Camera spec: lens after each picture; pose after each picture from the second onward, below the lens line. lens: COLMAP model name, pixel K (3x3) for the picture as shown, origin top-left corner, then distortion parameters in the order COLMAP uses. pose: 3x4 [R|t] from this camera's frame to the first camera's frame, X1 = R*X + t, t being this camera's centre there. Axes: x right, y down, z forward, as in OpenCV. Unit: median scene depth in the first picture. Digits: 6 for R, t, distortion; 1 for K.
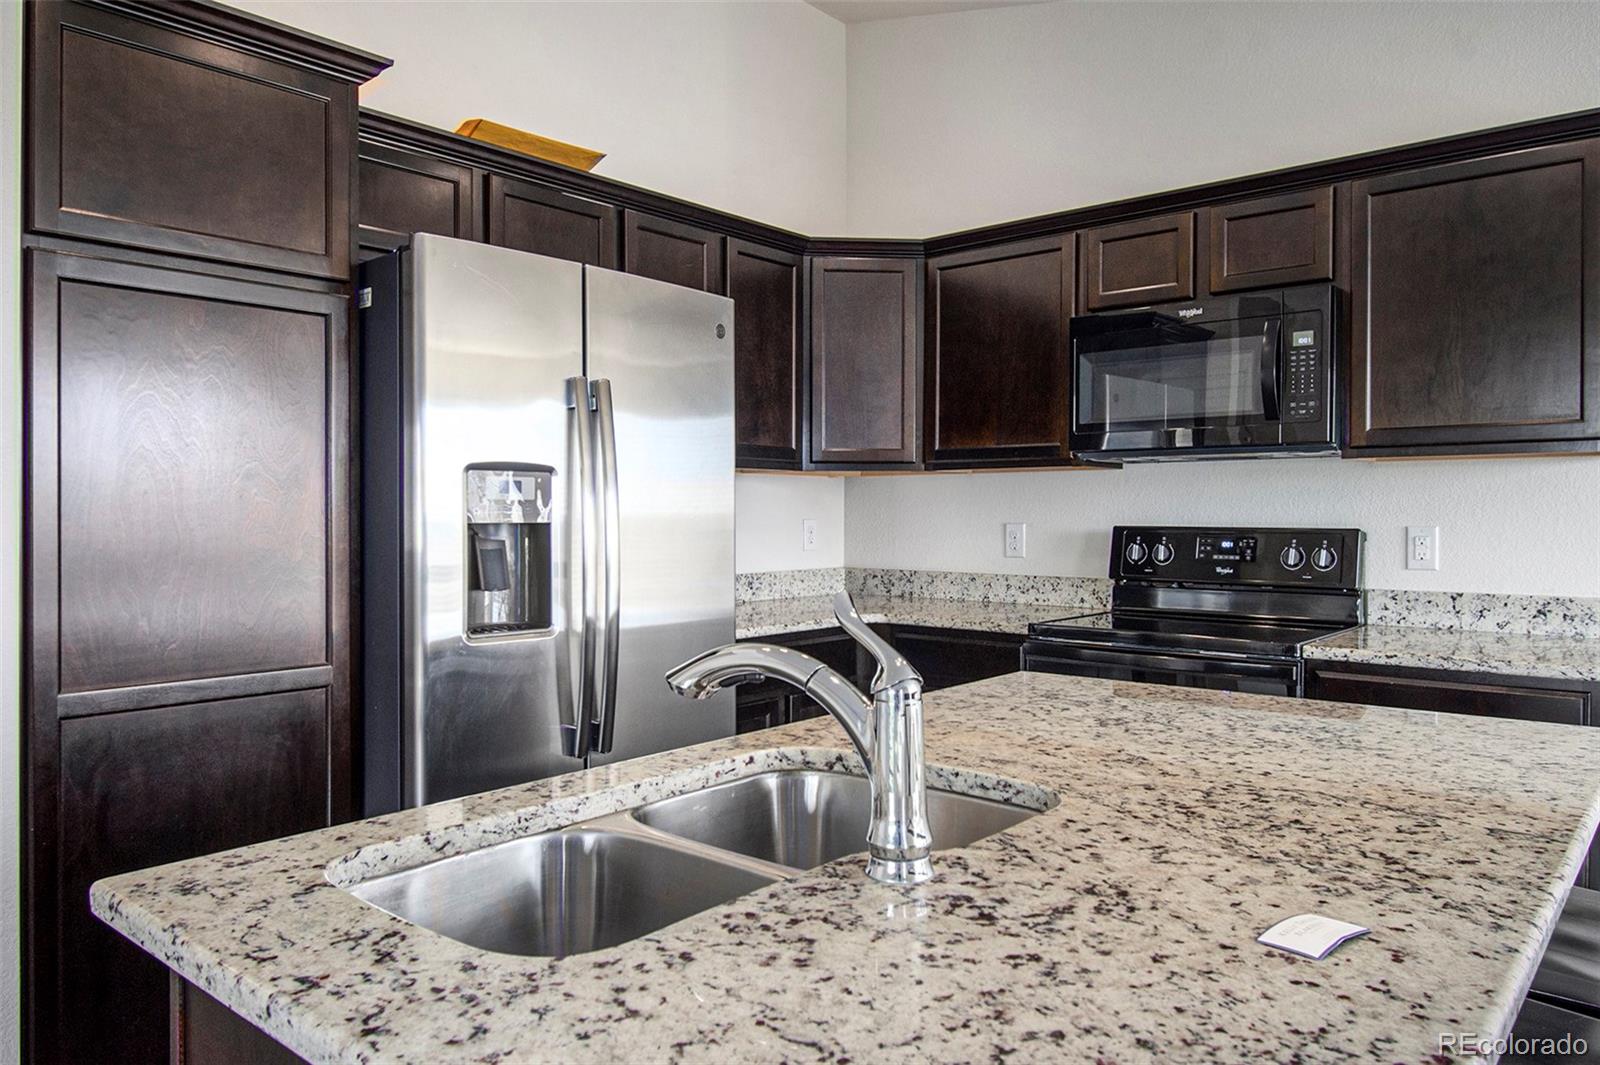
lens RADIAL K [[1089.4, 0, 793.5], [0, 1089.4, 531.3], [0, 0, 1]] dist [0.003289, 0.000210]
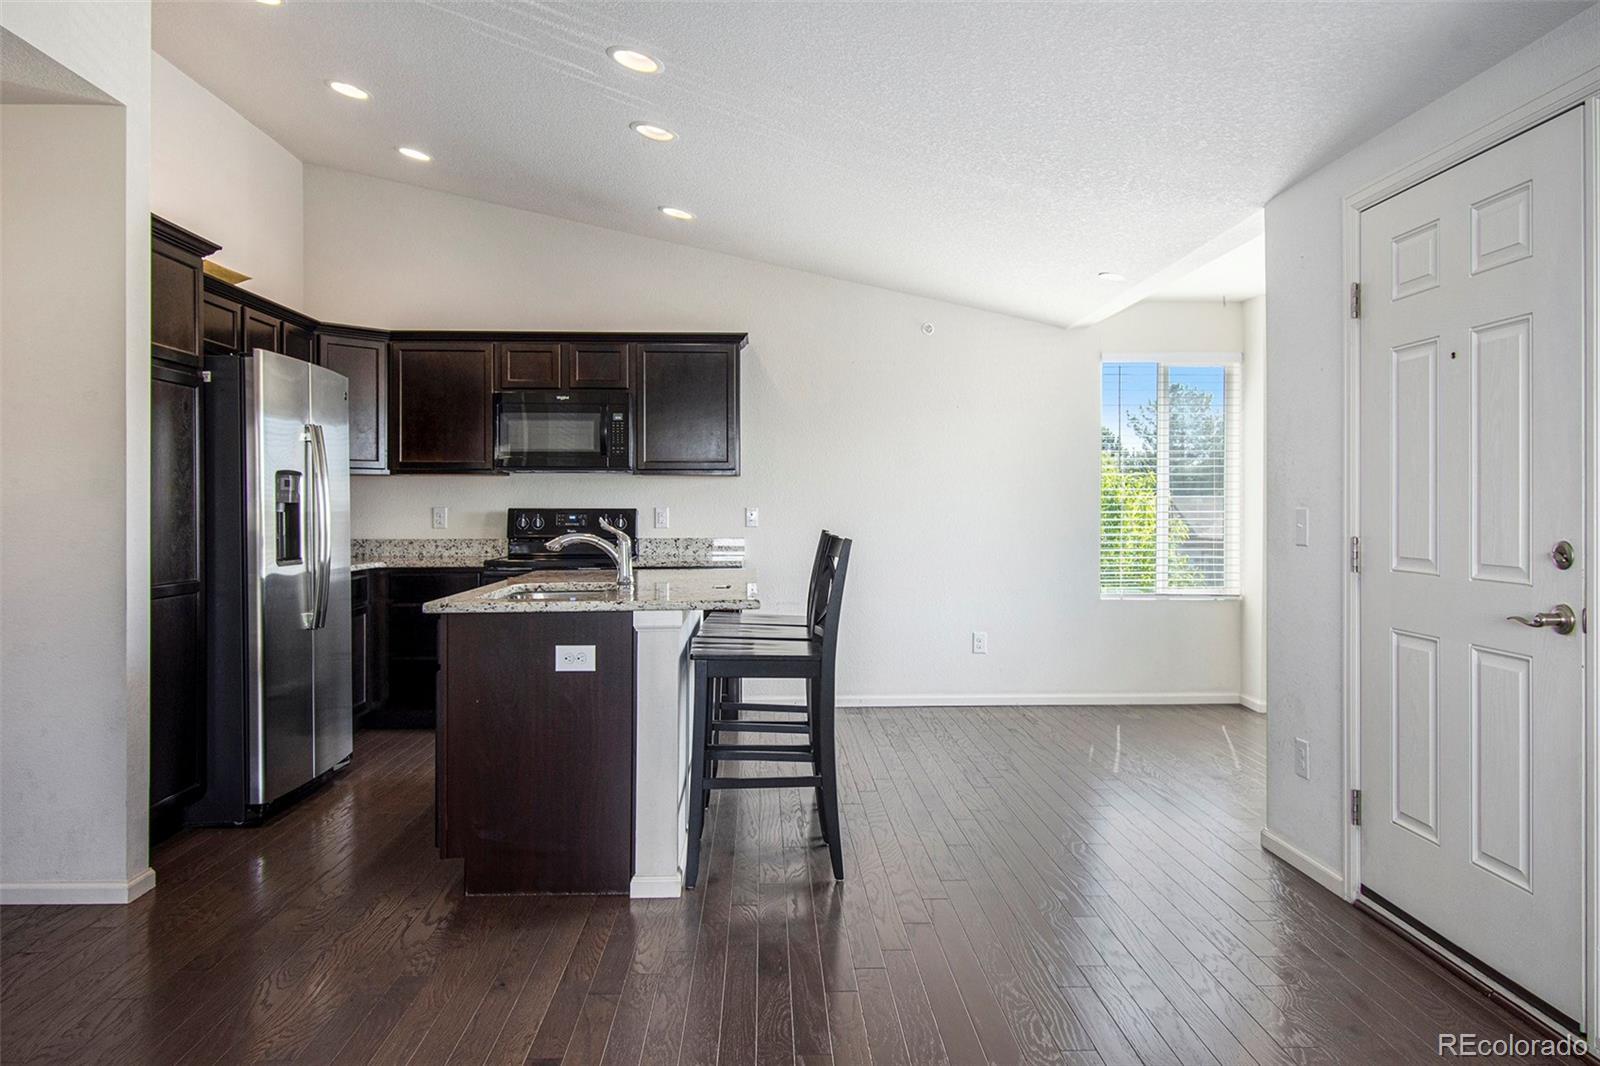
lens RADIAL K [[1089.4, 0, 801.4], [0, 1089.4, 522.1], [0, 0, 1]] dist [0.003289, 0.000210]
pose [[0.729068, -0.007882, 0.684396, -0.905975], [0.010542, 0.999944, 0.000285, 0.035003], [-0.684360, 0.007007, 0.729110, -0.973494]]
